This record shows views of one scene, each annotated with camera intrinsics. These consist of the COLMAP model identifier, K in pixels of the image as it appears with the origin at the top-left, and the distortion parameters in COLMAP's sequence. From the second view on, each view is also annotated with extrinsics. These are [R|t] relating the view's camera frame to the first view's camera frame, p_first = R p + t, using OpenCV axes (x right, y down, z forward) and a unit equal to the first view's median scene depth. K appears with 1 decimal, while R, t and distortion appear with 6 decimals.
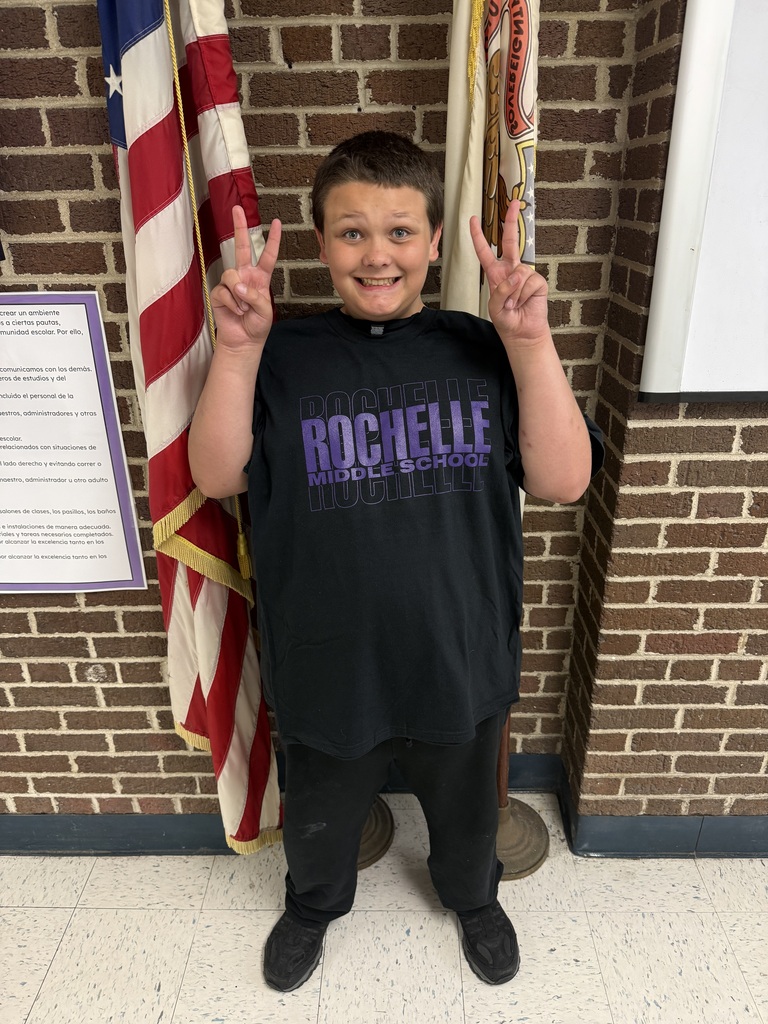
lens RADIAL K [[727.4, 0, 385.6], [0, 727.4, 513.2], [0, 0, 1]] dist [-0.000809, -0.014722]
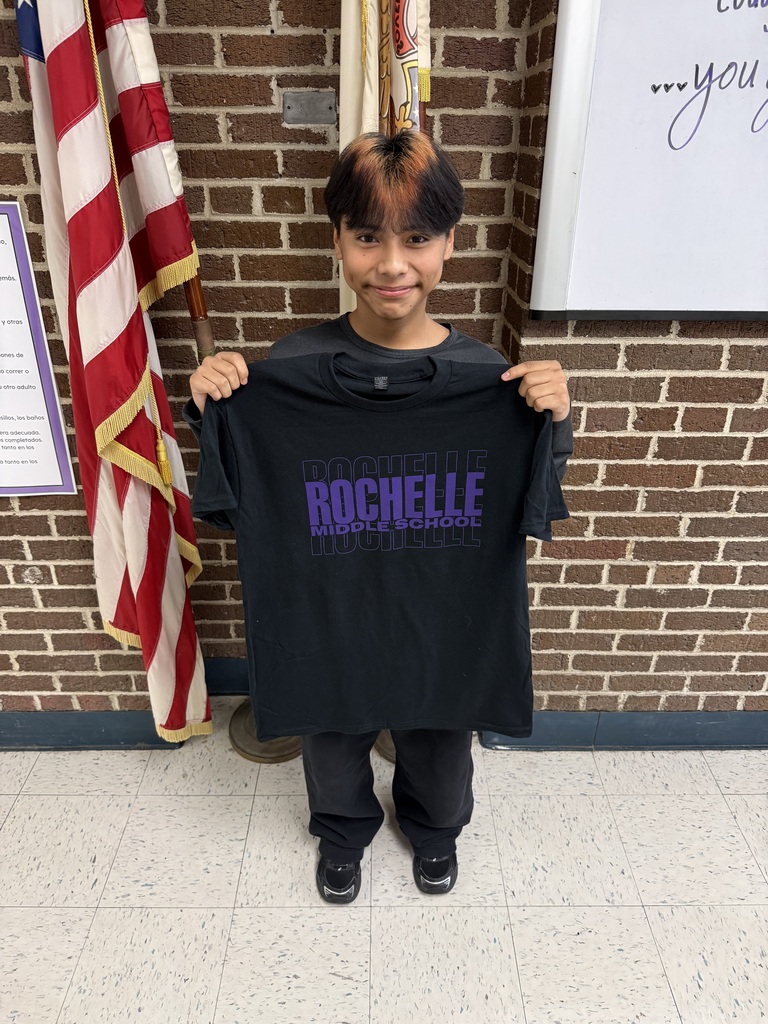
lens RADIAL K [[727.4, 0, 386.7], [0, 727.4, 512.0], [0, 0, 1]] dist [-0.000809, -0.014722]
pose [[0.999296, 0.008962, 0.036423, 0.083931], [-0.011149, 0.998119, 0.060291, 0.060757], [-0.035814, -0.060654, 0.997516, -0.077127]]
